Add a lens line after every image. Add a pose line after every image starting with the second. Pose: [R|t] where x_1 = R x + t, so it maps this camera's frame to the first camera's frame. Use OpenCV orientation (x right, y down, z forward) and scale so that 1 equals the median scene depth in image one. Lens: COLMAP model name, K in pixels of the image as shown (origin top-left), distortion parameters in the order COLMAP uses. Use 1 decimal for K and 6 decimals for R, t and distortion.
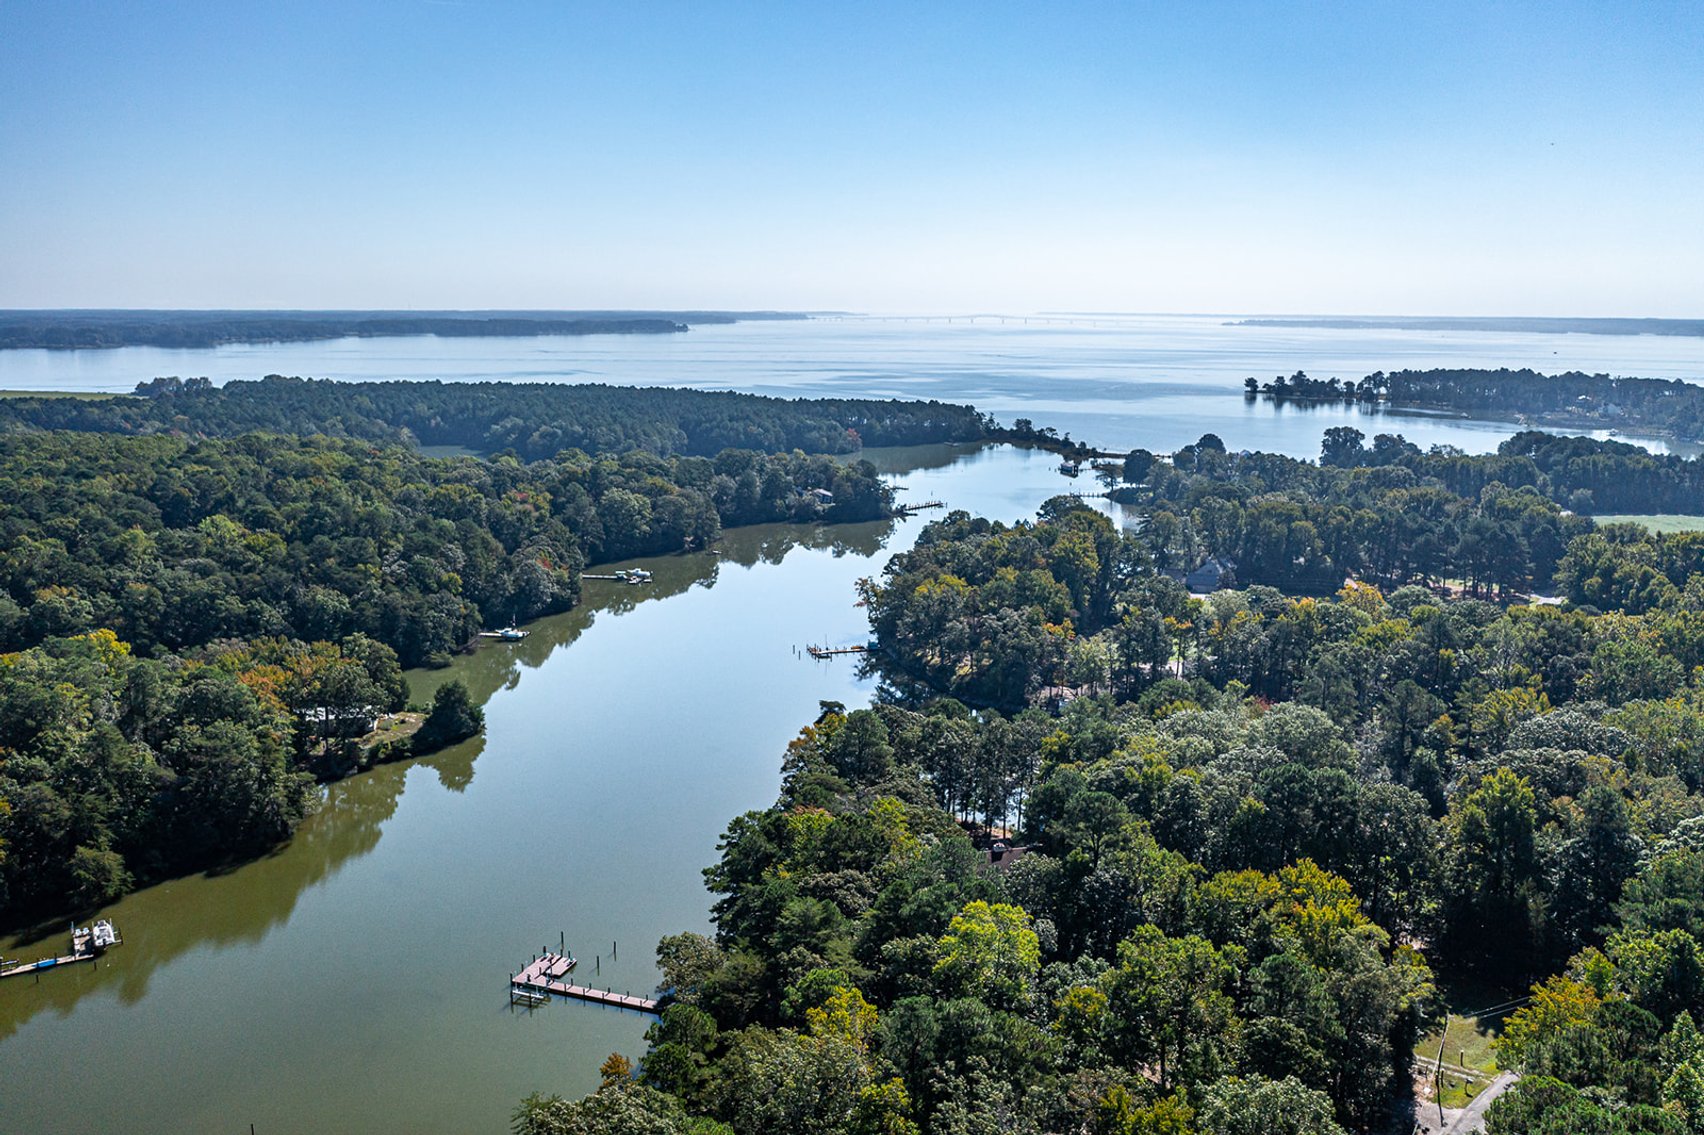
lens RADIAL K [[1344.9, 0, 857.3], [0, 1344.9, 563.5], [0, 0, 1]] dist [-0.022004, 0.014436]
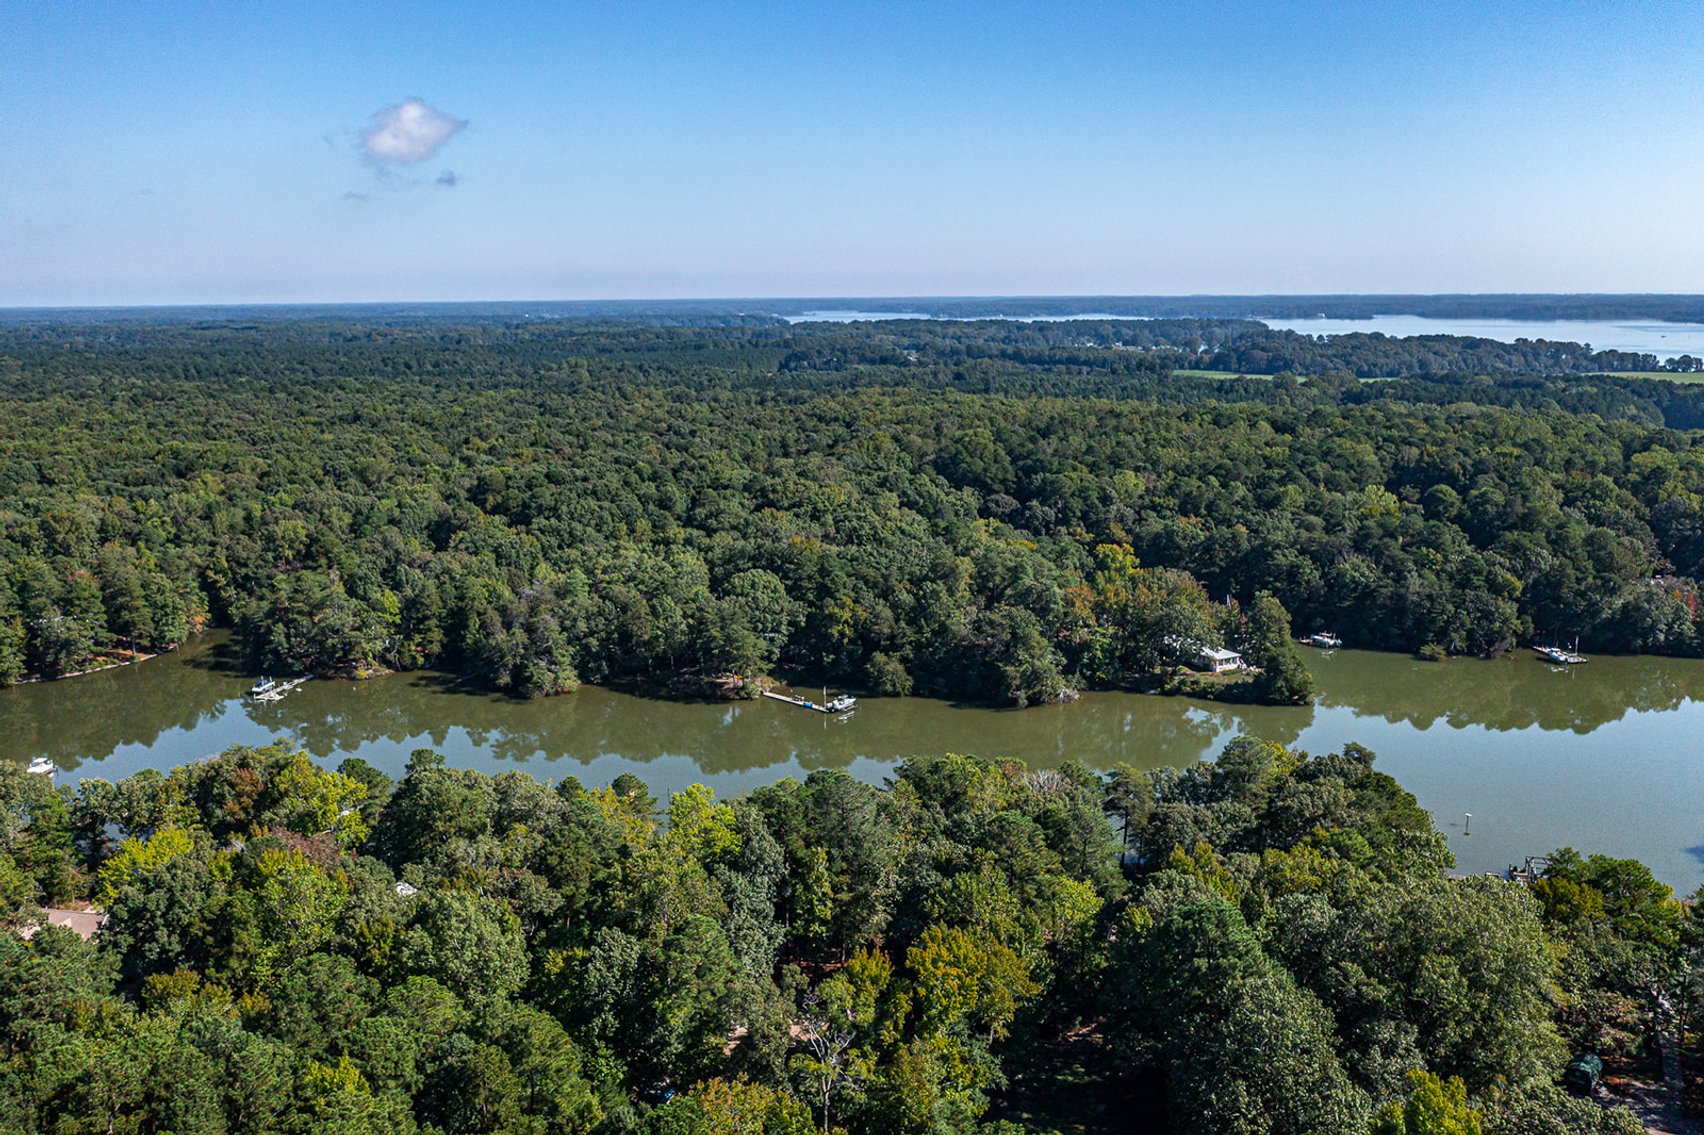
lens RADIAL K [[1344.9, 0, 856.3], [0, 1344.9, 573.4], [0, 0, 1]] dist [-0.022004, 0.014436]
pose [[0.272718, 0.188744, -0.943398, 0.316462], [-0.172564, 0.974262, 0.145034, -0.035518], [0.946492, 0.123243, 0.298269, 0.188484]]
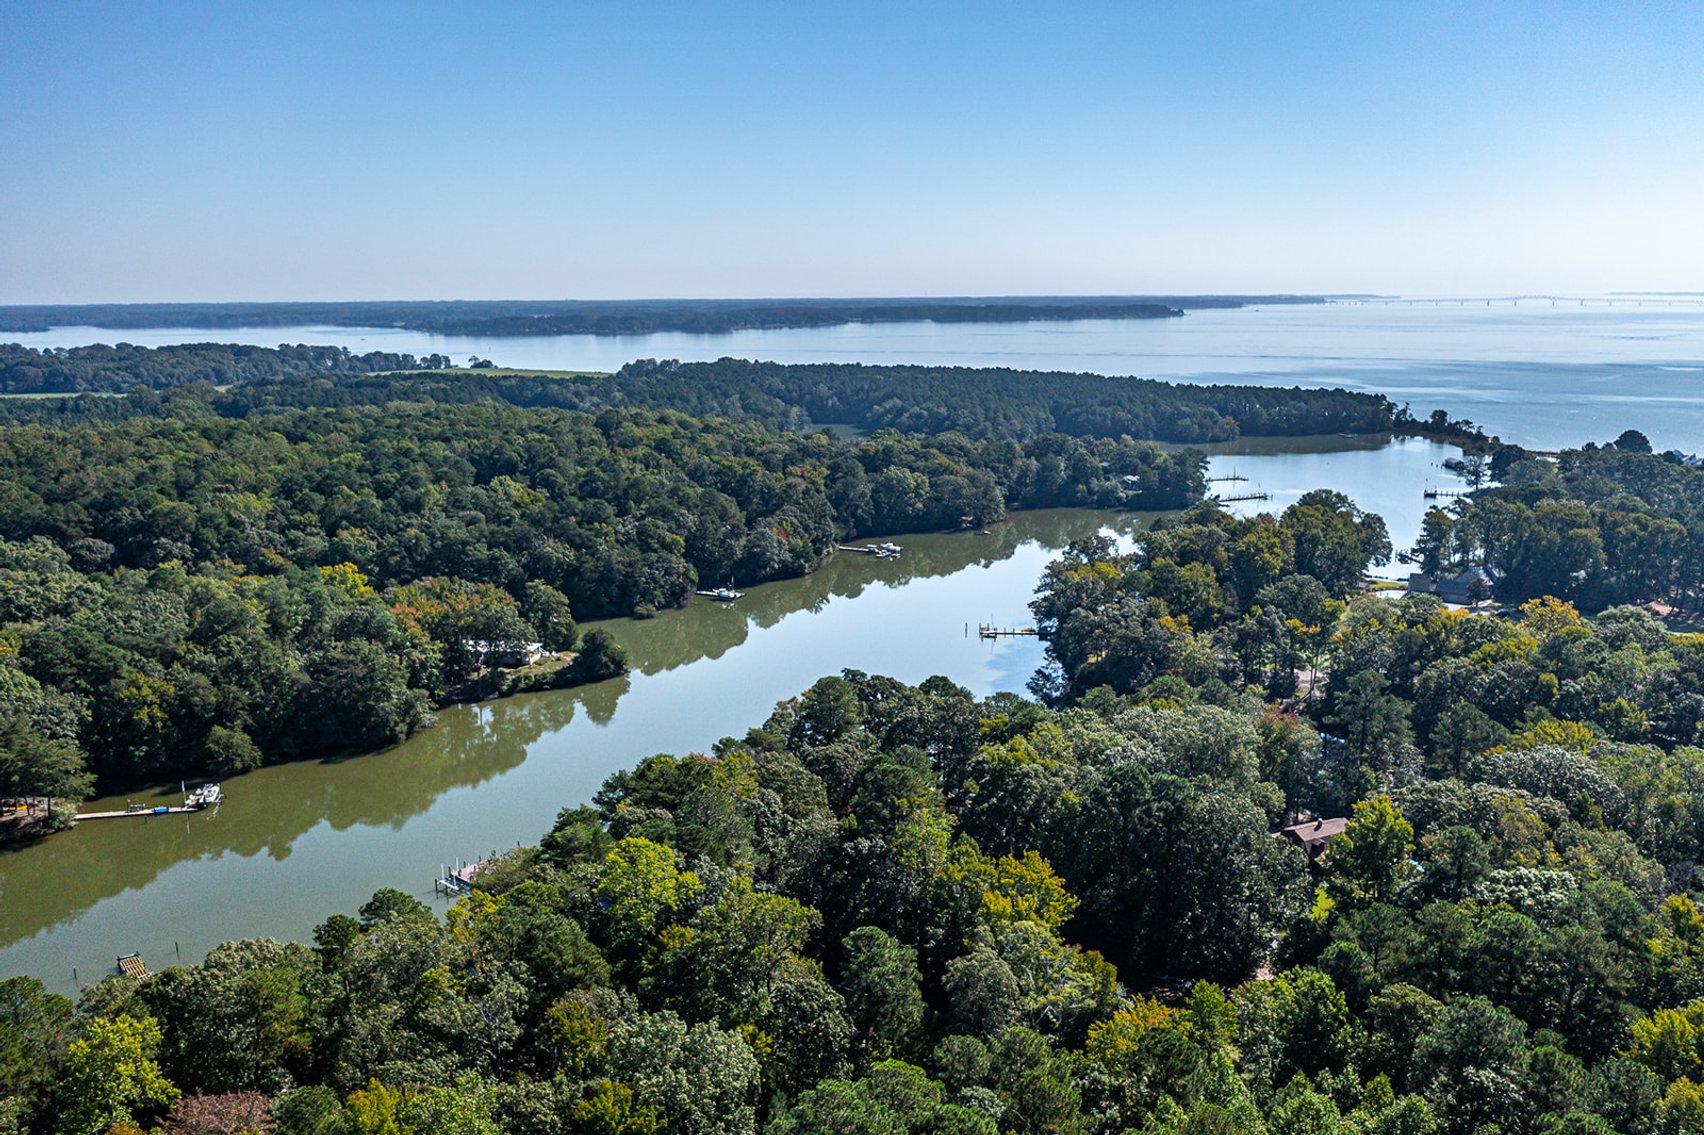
lens RADIAL K [[1344.9, 0, 852.8], [0, 1344.9, 567.2], [0, 0, 1]] dist [-0.022004, 0.014436]
pose [[0.930729, 0.059970, -0.360758, 0.159777], [-0.055211, 0.998198, 0.023492, -0.000555], [0.361517, -0.001947, 0.932364, 0.013266]]
